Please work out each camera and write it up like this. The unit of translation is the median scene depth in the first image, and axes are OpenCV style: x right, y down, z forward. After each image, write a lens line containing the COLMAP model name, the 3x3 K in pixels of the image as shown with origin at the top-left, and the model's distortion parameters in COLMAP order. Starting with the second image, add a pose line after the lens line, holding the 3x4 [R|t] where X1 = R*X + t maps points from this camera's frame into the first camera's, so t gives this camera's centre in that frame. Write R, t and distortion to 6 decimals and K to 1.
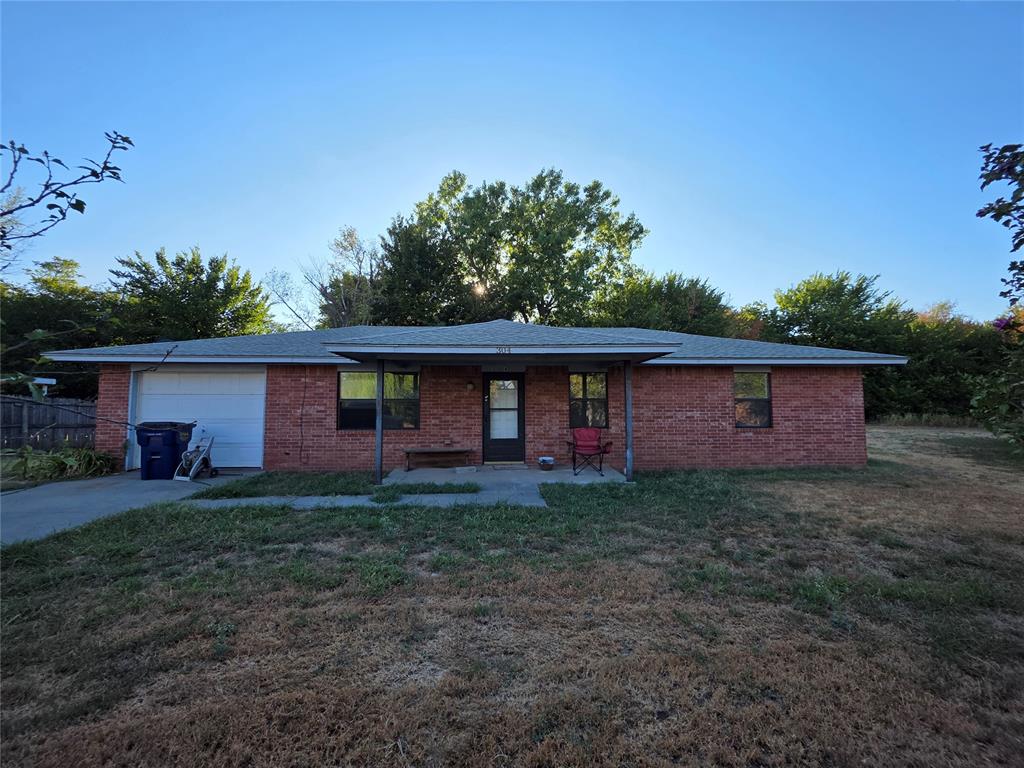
lens RADIAL K [[408.8, 0, 511.7], [0, 408.8, 382.6], [0, 0, 1]] dist [0.002607, -0.000018]
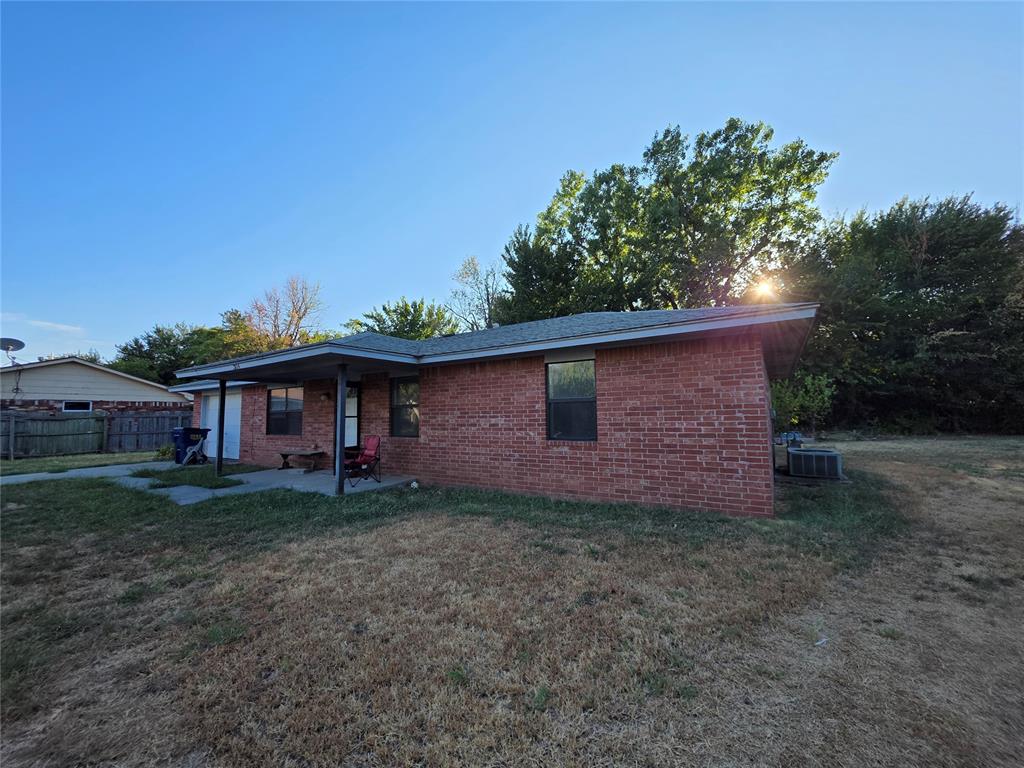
lens RADIAL K [[408.8, 0, 515.0], [0, 408.8, 383.1], [0, 0, 1]] dist [0.002607, -0.000018]
pose [[0.812172, -0.057978, -0.580530, 0.911622], [0.052308, 0.998279, -0.026519, 0.026450], [0.581068, -0.008828, 0.813807, 0.374166]]
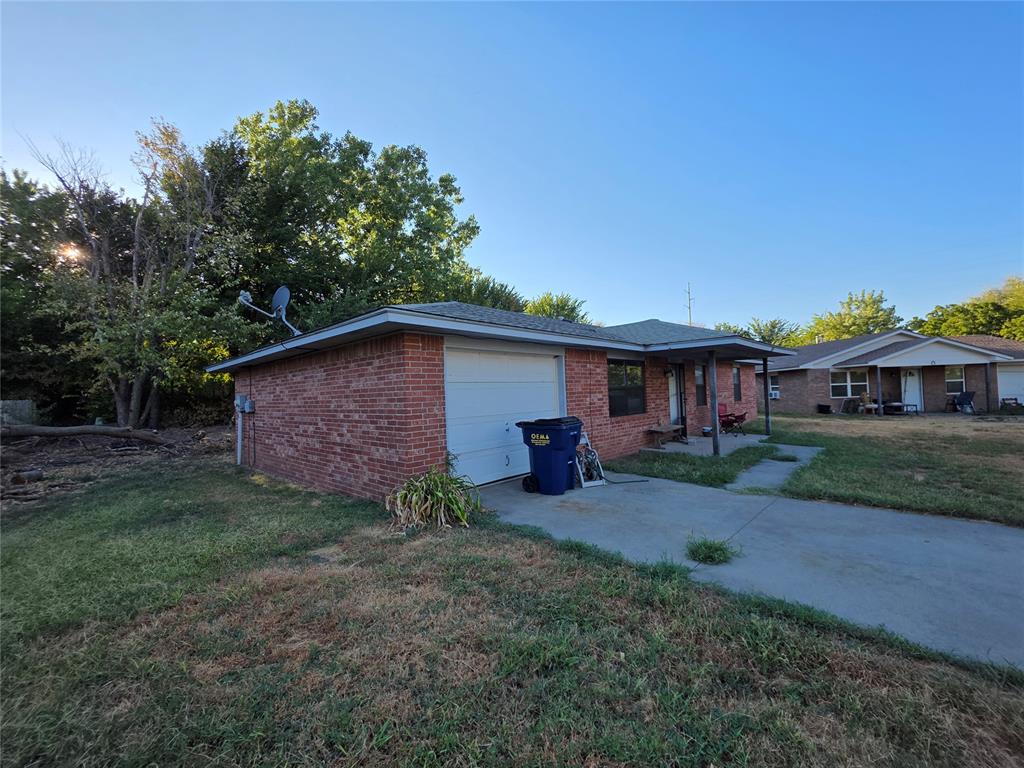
lens RADIAL K [[408.8, 0, 511.3], [0, 408.8, 384.9], [0, 0, 1]] dist [0.002607, -0.000018]
pose [[0.731319, -0.008787, 0.681979, -1.184162], [-0.013647, 0.999528, 0.027513, 0.012066], [-0.681899, -0.029428, 0.730855, 0.412225]]
